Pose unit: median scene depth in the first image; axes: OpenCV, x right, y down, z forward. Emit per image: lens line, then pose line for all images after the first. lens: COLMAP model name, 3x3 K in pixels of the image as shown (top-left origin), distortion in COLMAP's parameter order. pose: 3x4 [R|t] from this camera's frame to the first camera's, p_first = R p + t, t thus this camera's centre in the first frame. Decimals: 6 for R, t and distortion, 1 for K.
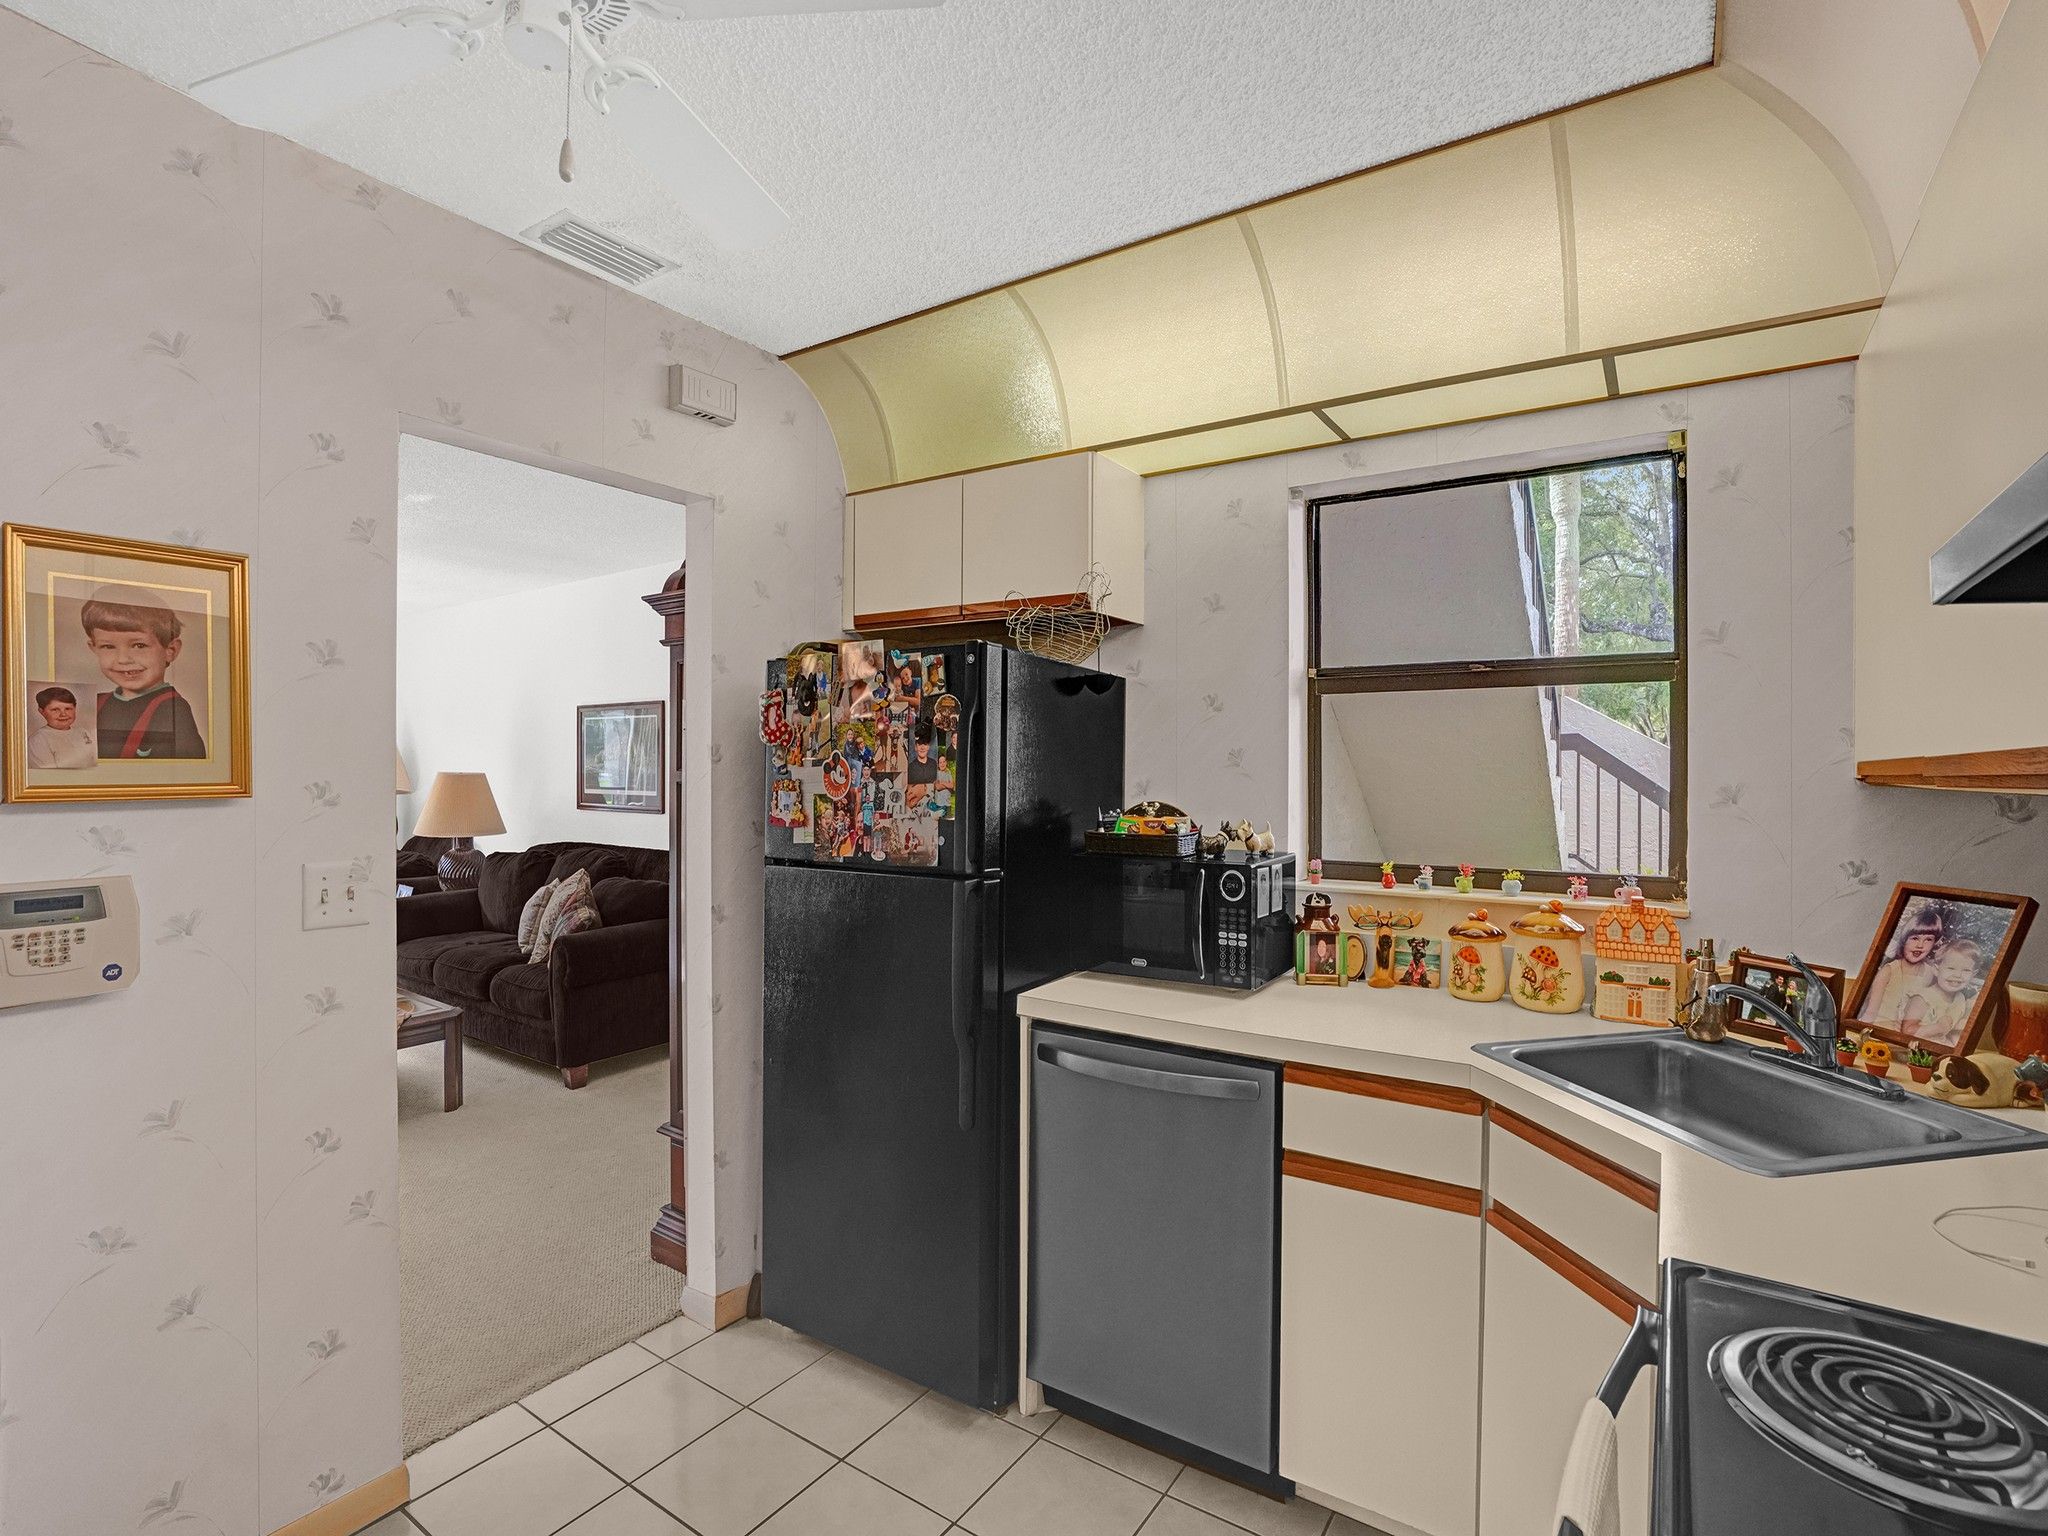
lens RADIAL K [[978.0, 0, 1021.5], [0, 978.0, 783.1], [0, 0, 1]] dist [-0.049629, 0.010584]
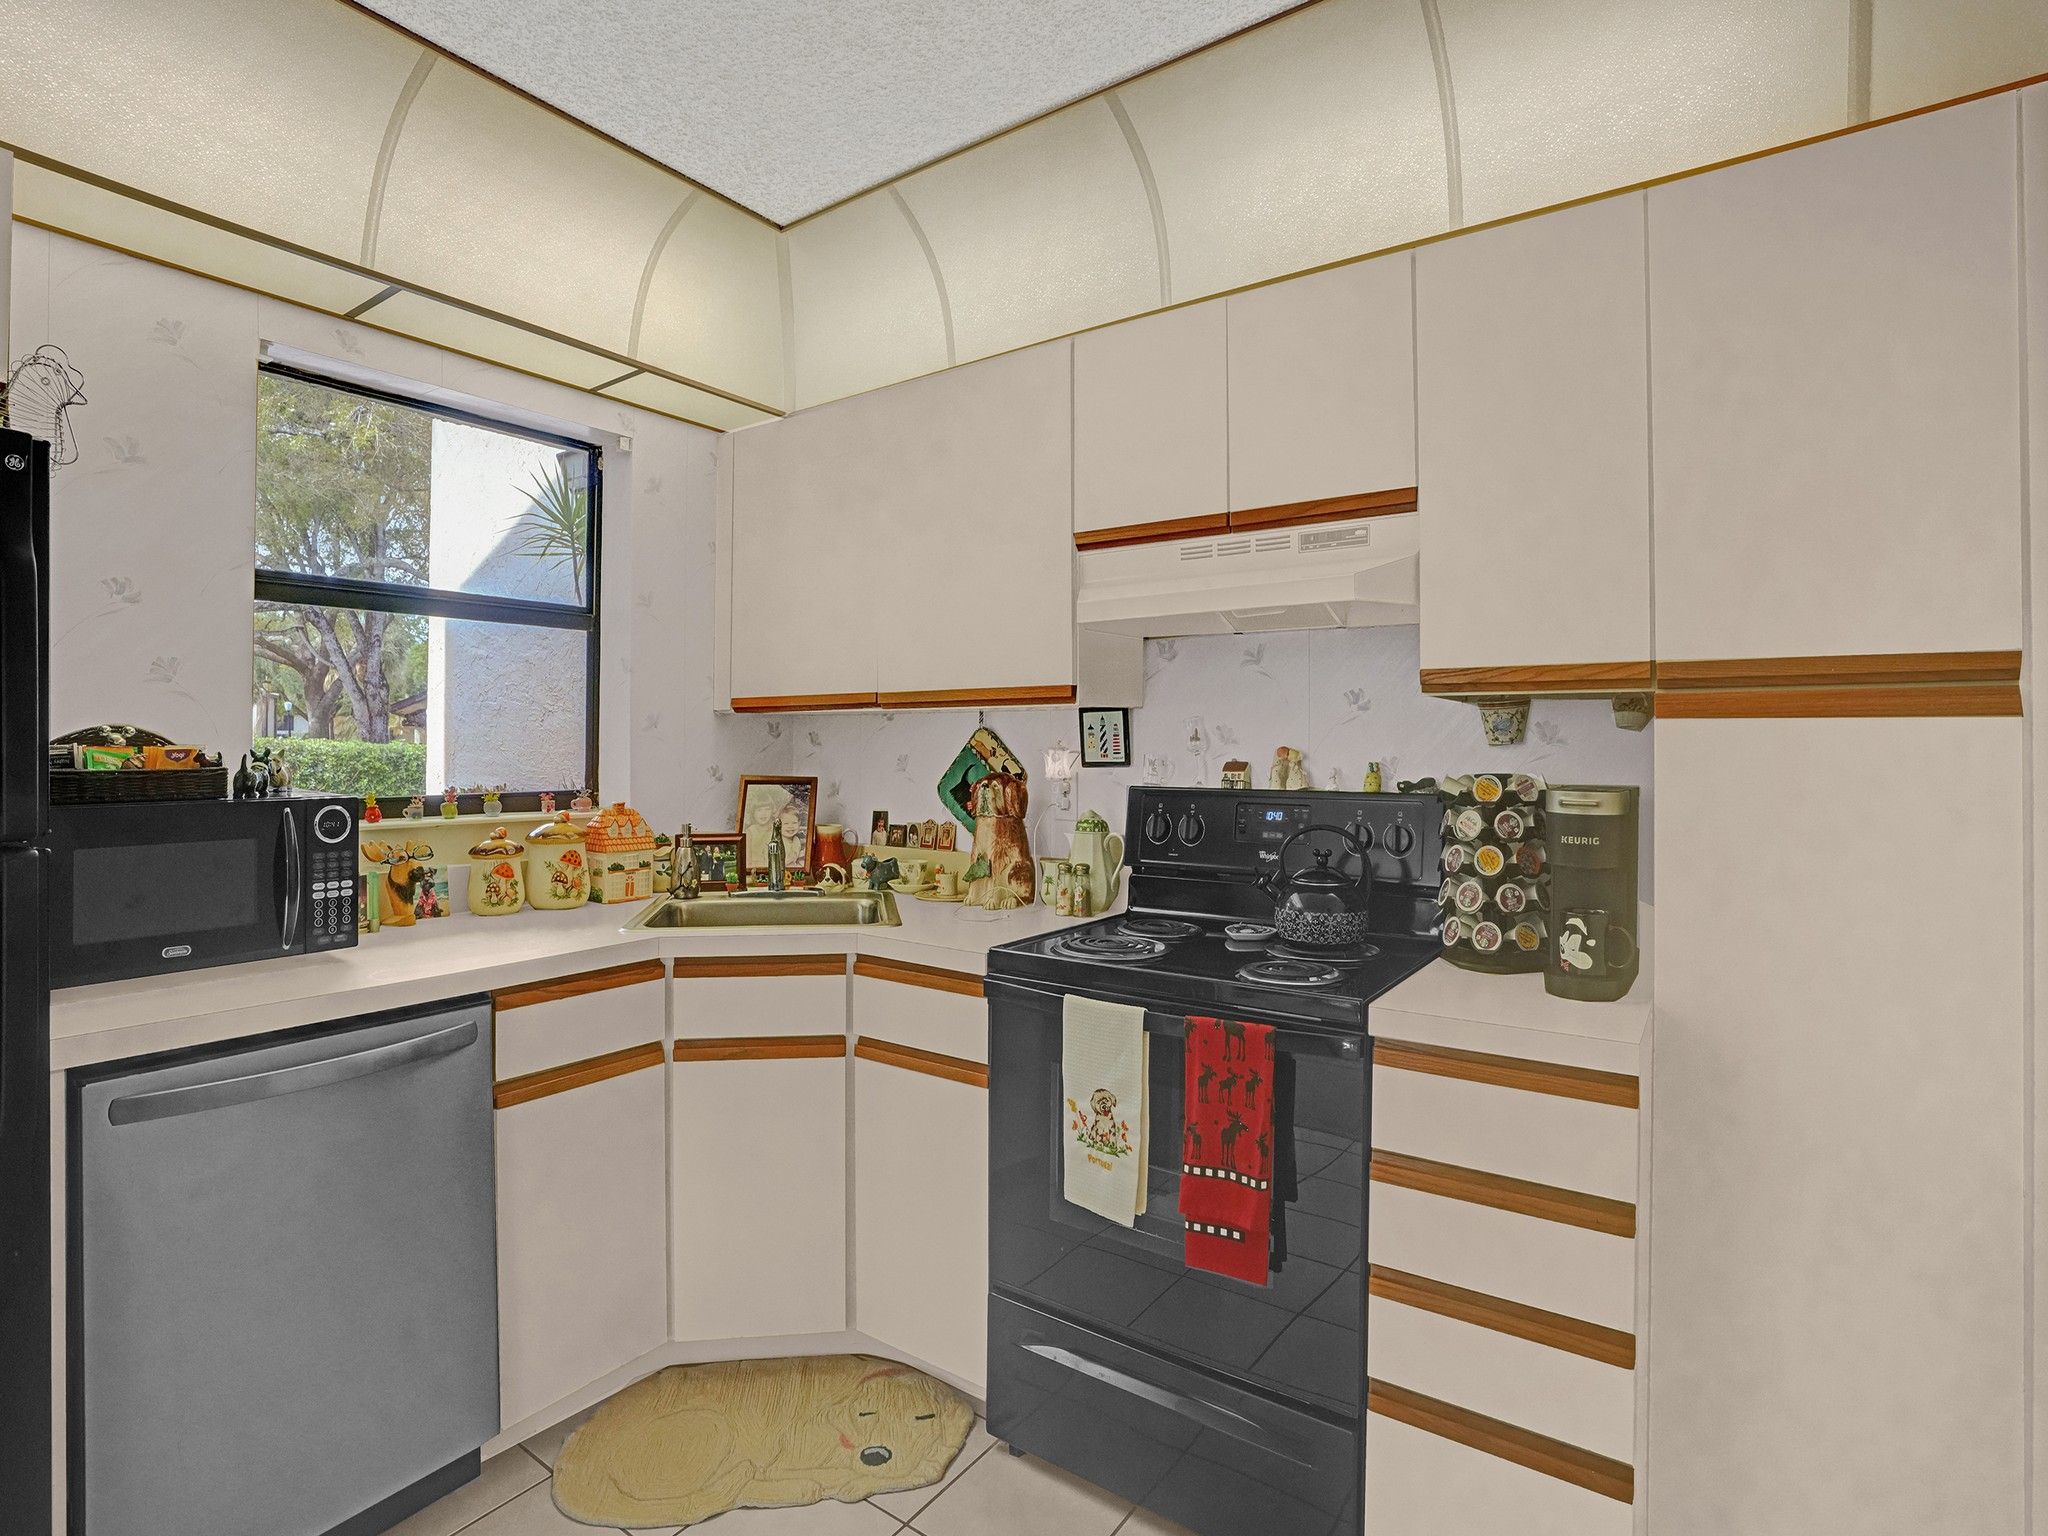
lens RADIAL K [[1043.8, 0, 1022.4], [0, 1043.8, 751.9], [0, 0, 1]] dist [-0.004782, -0.000507]
pose [[0.032441, -0.010465, 0.999419, -0.645076], [0.009244, 0.999906, 0.010170, 0.040683], [-0.999431, 0.008909, 0.032535, 0.391391]]
